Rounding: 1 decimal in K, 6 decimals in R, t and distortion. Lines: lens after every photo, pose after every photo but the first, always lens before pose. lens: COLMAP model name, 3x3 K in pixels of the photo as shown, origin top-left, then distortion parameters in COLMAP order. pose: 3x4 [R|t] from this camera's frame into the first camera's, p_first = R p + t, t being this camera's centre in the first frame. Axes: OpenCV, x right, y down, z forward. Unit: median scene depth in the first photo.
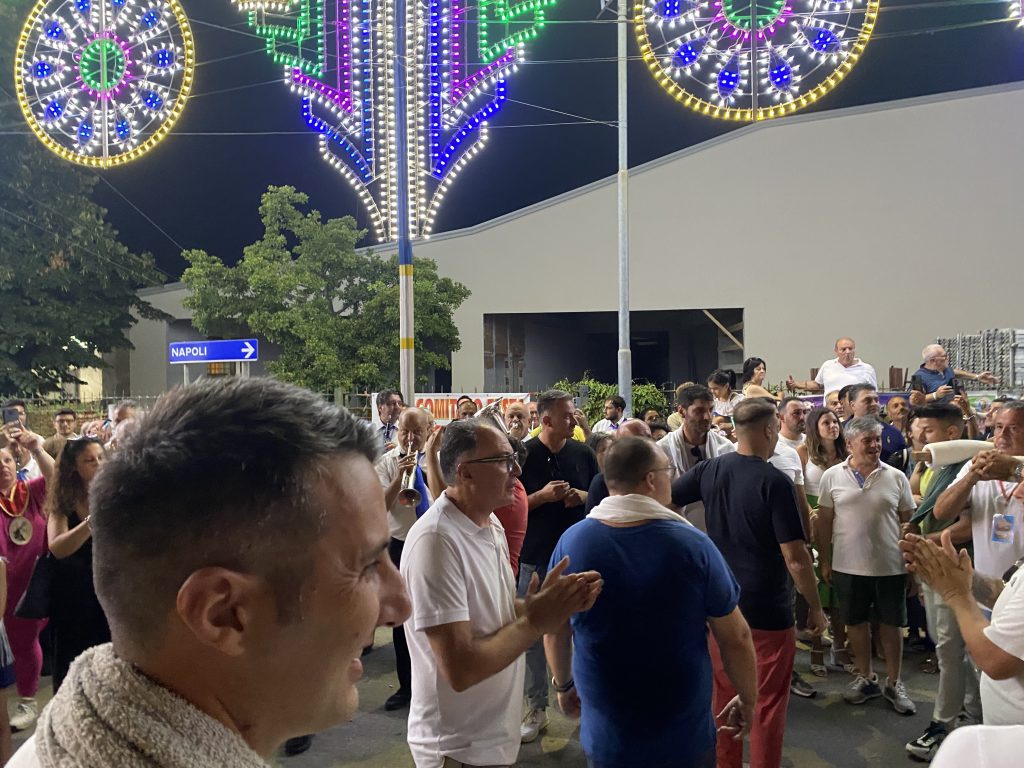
lens RADIAL K [[795.5, 0, 607.1], [0, 795.5, 365.8], [0, 0, 1]] dist [0.041856, -0.052585]
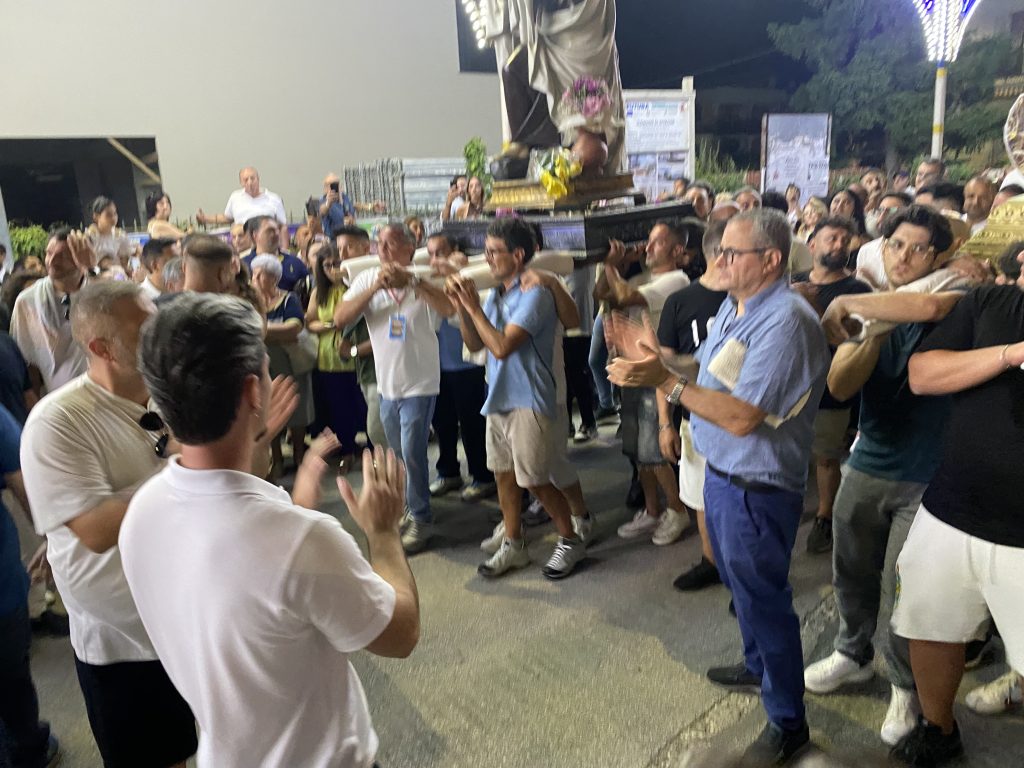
lens RADIAL K [[794.9, 0, 495.1], [0, 794.9, 382.1], [0, 0, 1]] dist [0.008212, 0.003718]
pose [[0.757703, -0.200955, 0.620889, -0.134250], [0.057988, 0.968377, 0.242657, 0.001594], [-0.650019, -0.147858, 0.745395, 0.027315]]
